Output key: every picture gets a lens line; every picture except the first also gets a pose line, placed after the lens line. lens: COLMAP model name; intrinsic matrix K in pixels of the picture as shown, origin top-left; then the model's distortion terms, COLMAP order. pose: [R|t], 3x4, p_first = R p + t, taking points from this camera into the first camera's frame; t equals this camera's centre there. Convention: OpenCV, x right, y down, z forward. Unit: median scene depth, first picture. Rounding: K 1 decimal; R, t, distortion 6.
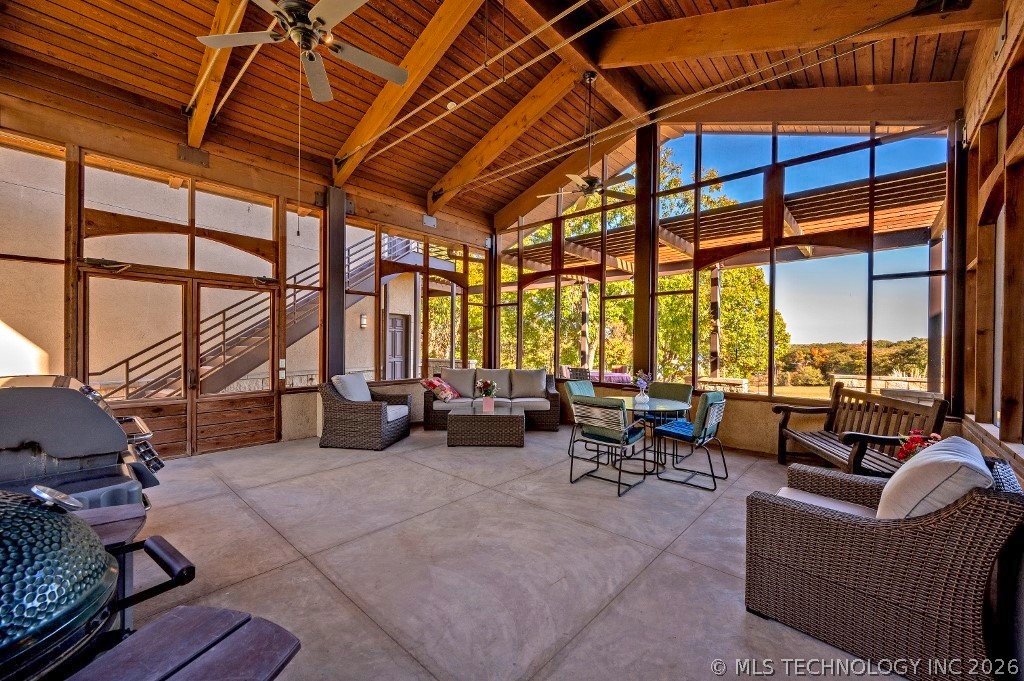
lens RADIAL K [[404.1, 0, 512.2], [0, 404.1, 344.5], [0, 0, 1]] dist [0.000367, 0.000007]
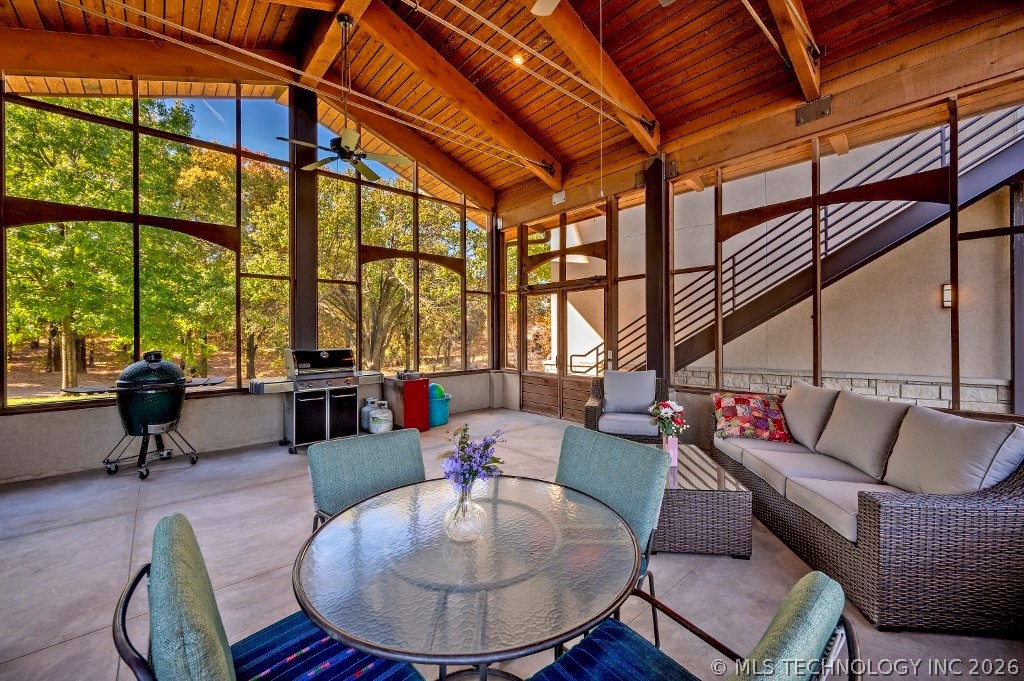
lens RADIAL K [[404.1, 0, 512.5], [0, 404.1, 336.5], [0, 0, 1]] dist [0.000367, 0.000007]
pose [[-0.116279, -0.003255, -0.993211, 0.508951], [0.002950, 0.999989, -0.003622, 0.004135], [0.993212, -0.003351, -0.116268, 0.869558]]
